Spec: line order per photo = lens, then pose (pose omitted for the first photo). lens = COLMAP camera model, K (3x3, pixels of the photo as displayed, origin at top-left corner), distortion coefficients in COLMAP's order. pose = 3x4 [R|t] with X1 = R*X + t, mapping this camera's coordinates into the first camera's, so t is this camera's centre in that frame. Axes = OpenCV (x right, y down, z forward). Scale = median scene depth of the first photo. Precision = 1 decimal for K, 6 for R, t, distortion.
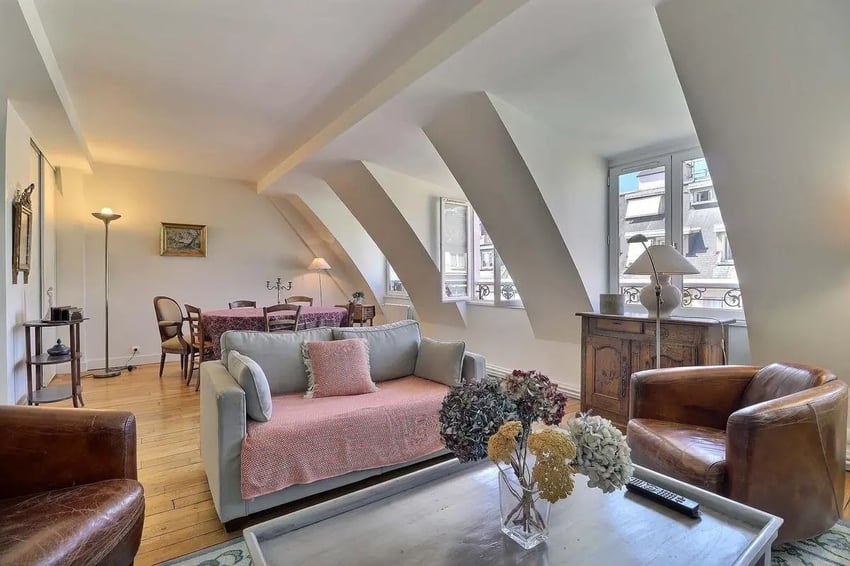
lens RADIAL K [[393.8, 0, 418.2], [0, 393.8, 283.4], [0, 0, 1]] dist [0.000543, -0.014814]
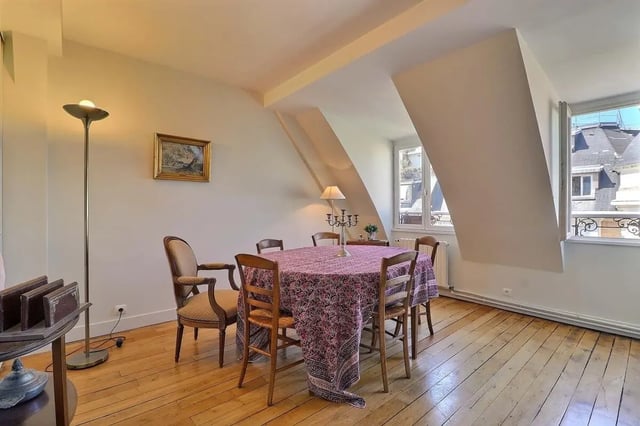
lens RADIAL K [[296.5, 0, 314.9], [0, 296.5, 213.3], [0, 0, 1]] dist [0.000543, -0.014814]
pose [[0.996748, -0.001251, 0.080572, -0.445110], [0.001632, 0.999988, -0.004669, -0.003825], [-0.080565, 0.004785, 0.996738, 0.471378]]
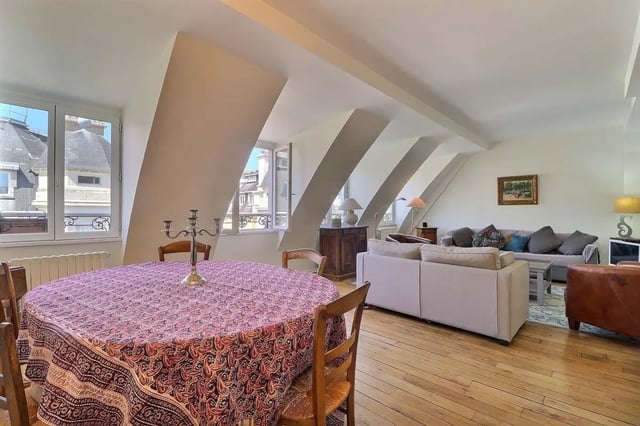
lens RADIAL K [[296.5, 0, 314.9], [0, 296.5, 213.3], [0, 0, 1]] dist [0.000543, -0.014814]
pose [[-0.195816, -0.006636, 0.980618, -0.702505], [0.009304, 0.999920, 0.008624, -0.010918], [-0.980596, 0.010812, -0.195739, 0.934741]]
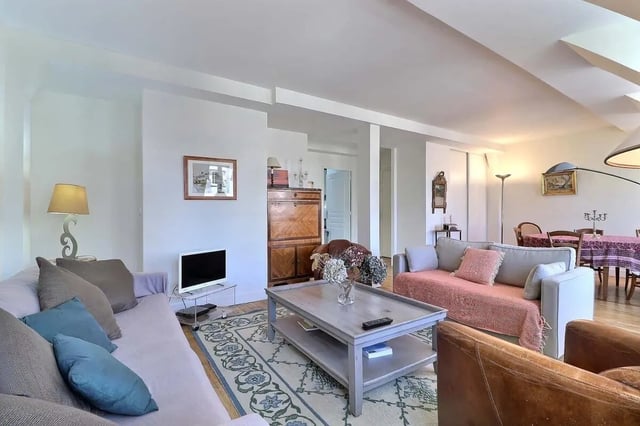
lens RADIAL K [[296.5, 0, 314.9], [0, 296.5, 213.3], [0, 0, 1]] dist [0.000543, -0.014814]
pose [[-0.035754, 0.003311, -0.999355, 0.549672], [-0.007124, 0.999968, 0.003568, -0.001268], [0.999335, 0.007247, -0.035729, 0.194538]]
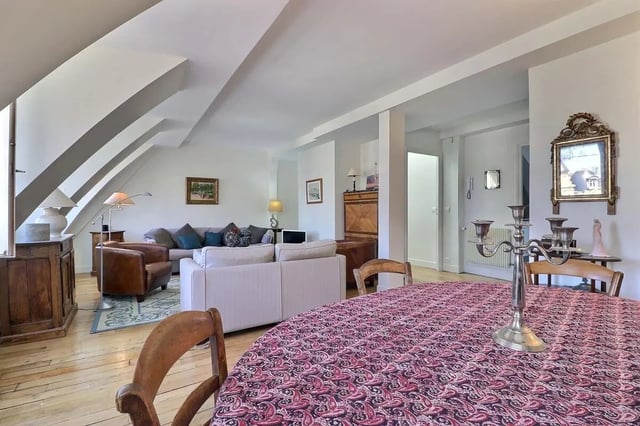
lens RADIAL K [[296.5, 0, 314.9], [0, 296.5, 213.3], [0, 0, 1]] dist [0.000543, -0.014814]
pose [[-0.998314, 0.000623, 0.058033, -0.241013], [0.001725, 0.999819, 0.018948, -0.011914], [-0.058011, 0.019016, -0.998135, 1.180381]]
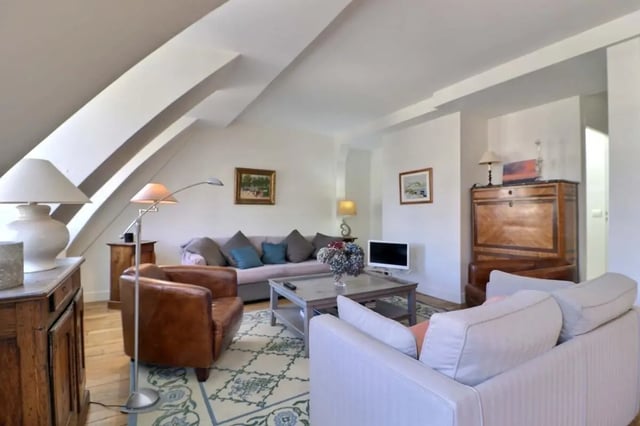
lens RADIAL K [[296.5, 0, 314.9], [0, 296.5, 213.3], [0, 0, 1]] dist [0.000543, -0.014814]
pose [[-0.996632, -0.003606, 0.081921, 0.065874], [-0.002964, 0.999964, 0.007954, -0.007315], [-0.081947, 0.007685, -0.996607, 0.844419]]
